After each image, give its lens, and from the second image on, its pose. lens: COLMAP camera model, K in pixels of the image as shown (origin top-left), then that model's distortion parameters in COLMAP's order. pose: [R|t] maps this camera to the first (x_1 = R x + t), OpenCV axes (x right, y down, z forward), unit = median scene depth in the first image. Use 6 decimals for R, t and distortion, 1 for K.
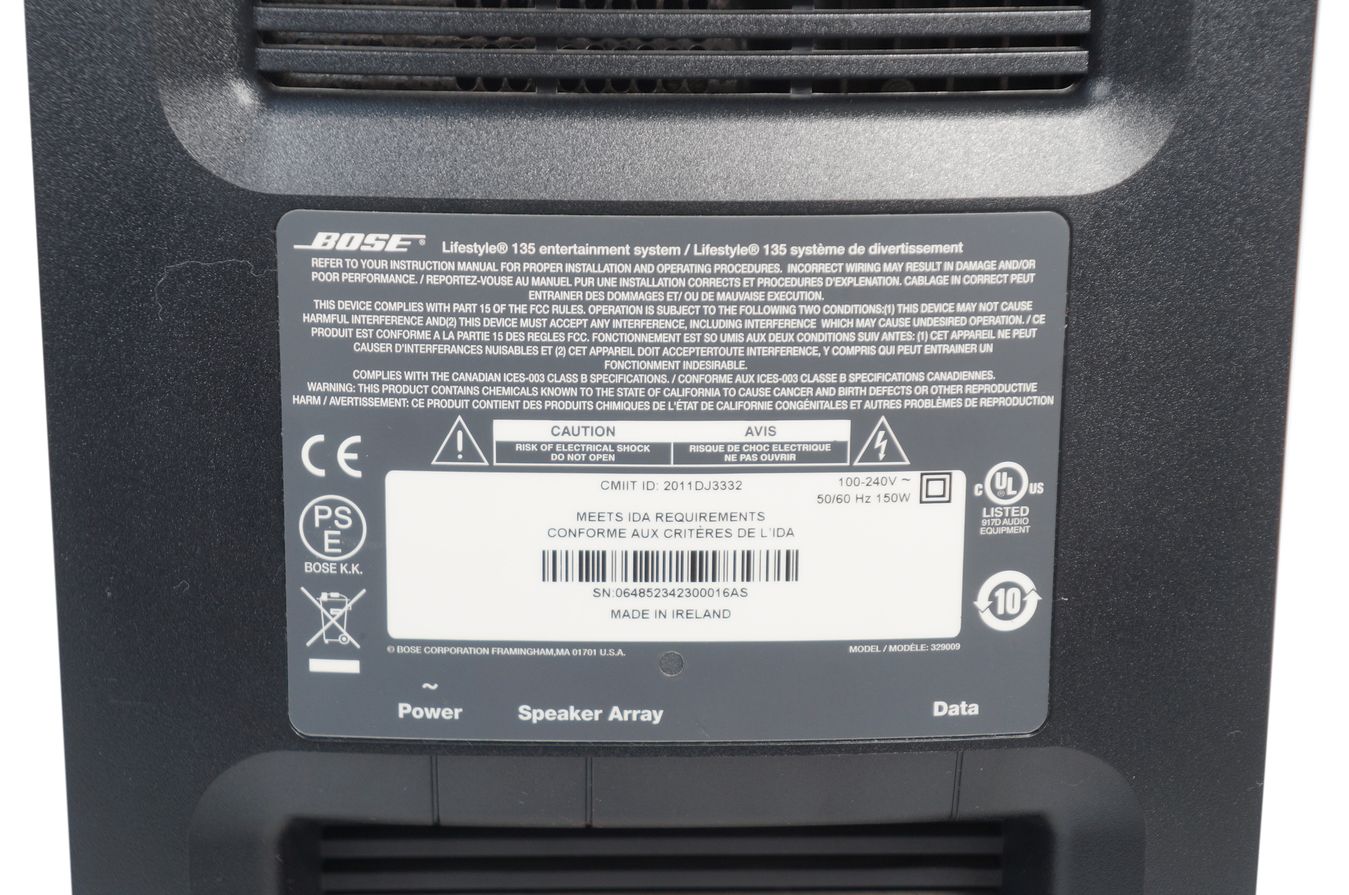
lens RADIAL K [[2636.7, 0, 672.5], [0, 2636.7, 450.3], [0, 0, 1]] dist [0.234347, 0.000000]
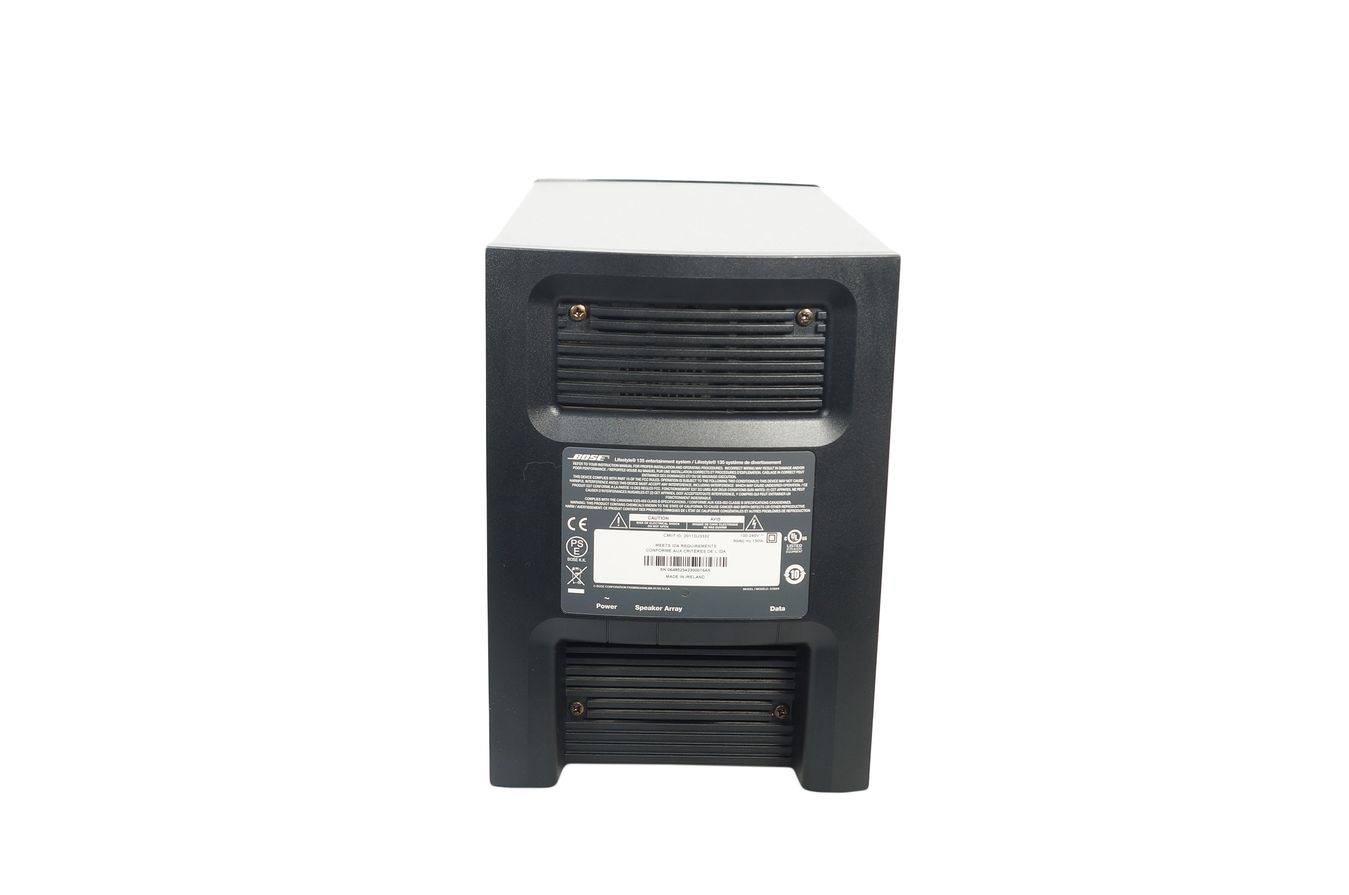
lens RADIAL K [[1534.0, 0, 675.0], [0, 1534.0, 446.6], [0, 0, 1]] dist [0.022319, 0.000000]
pose [[0.999774, 0.019339, -0.008830, 0.000161], [-0.019243, 0.999756, 0.010842, -0.110173], [0.009037, -0.010670, 0.999902, -0.797660]]
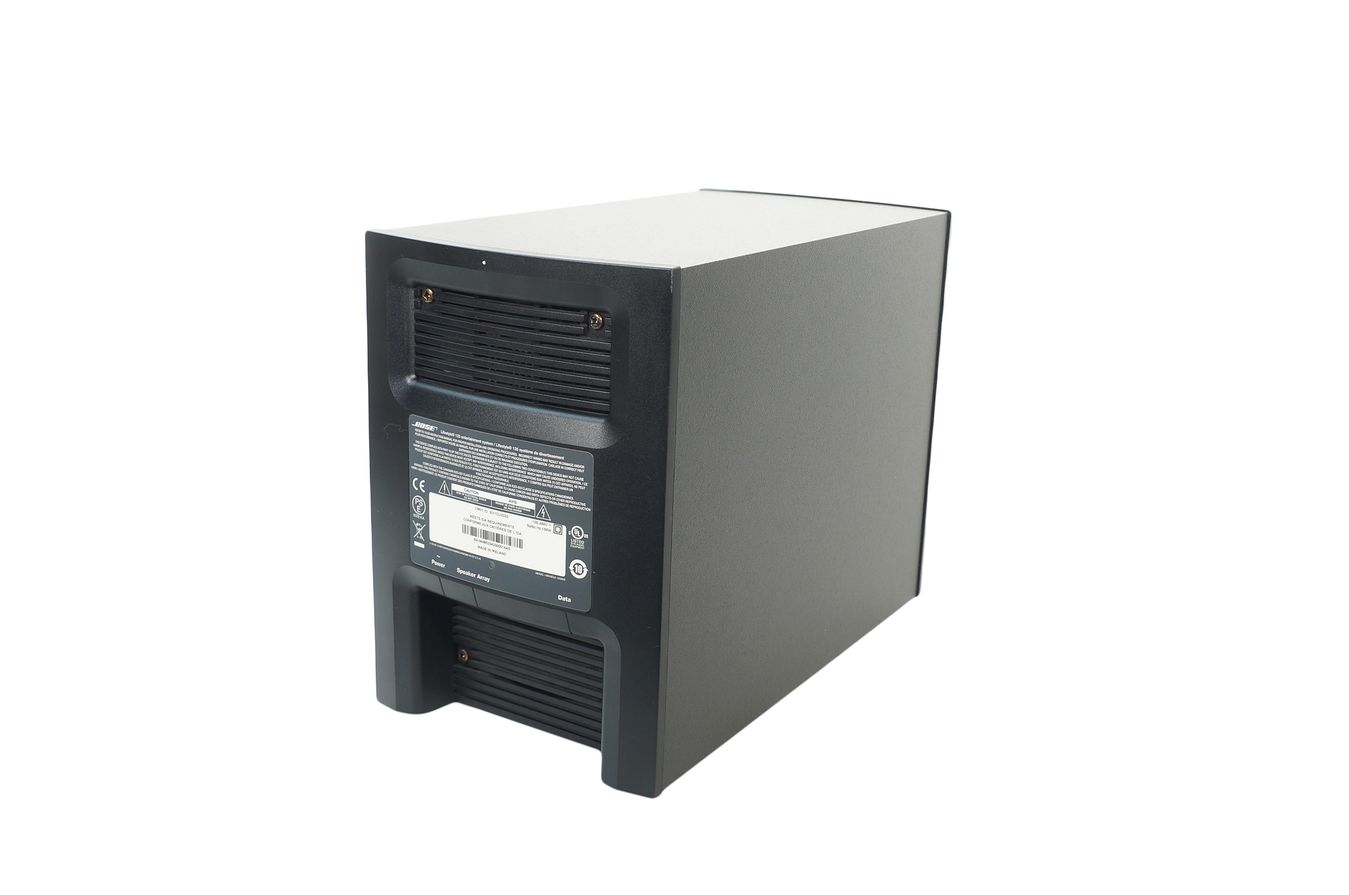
lens RADIAL K [[1402.9, 0, 671.9], [0, 1402.9, 445.2], [0, 0, 1]] dist [-0.018491, 0.000000]
pose [[0.830432, 0.171606, -0.530032, 1.108244], [-0.165188, 0.984440, 0.059918, -0.213177], [0.532067, 0.037797, 0.845858, -0.379043]]
